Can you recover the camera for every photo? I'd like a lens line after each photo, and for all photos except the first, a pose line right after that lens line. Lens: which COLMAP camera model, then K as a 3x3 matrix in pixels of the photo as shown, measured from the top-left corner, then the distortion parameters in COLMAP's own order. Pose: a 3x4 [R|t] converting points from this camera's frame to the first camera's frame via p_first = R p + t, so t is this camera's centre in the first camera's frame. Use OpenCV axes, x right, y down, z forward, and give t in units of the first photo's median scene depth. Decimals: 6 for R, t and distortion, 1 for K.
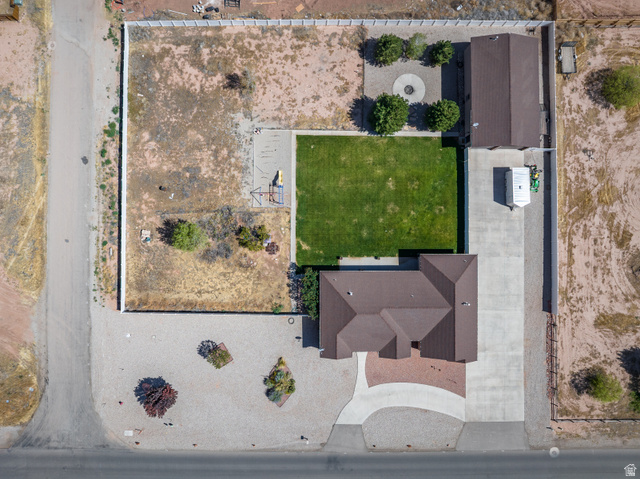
lens RADIAL K [[450.2, 0, 301.9], [0, 450.2, 239.9], [0, 0, 1]] dist [-0.030035, 0.007226]
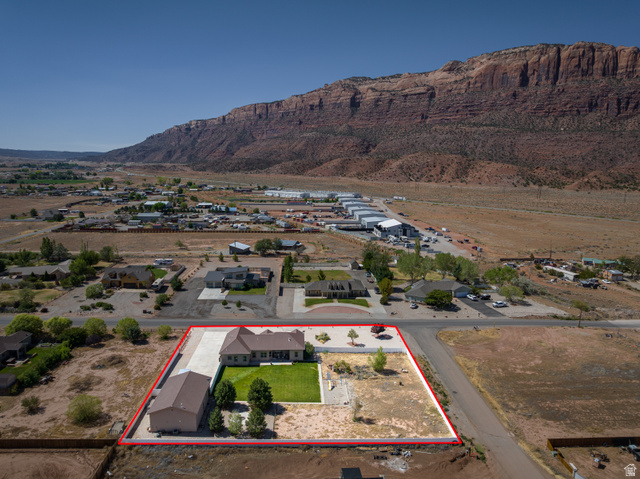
lens RADIAL K [[457.0, 0, 319.3], [0, 457.0, 256.0], [0, 0, 1]] dist [-0.032877, -0.003690]
pose [[-0.998665, -0.007811, -0.051062, 0.075904], [-0.048714, -0.186388, 0.981268, -1.644643], [-0.017182, 0.982445, 0.185758, 0.242496]]
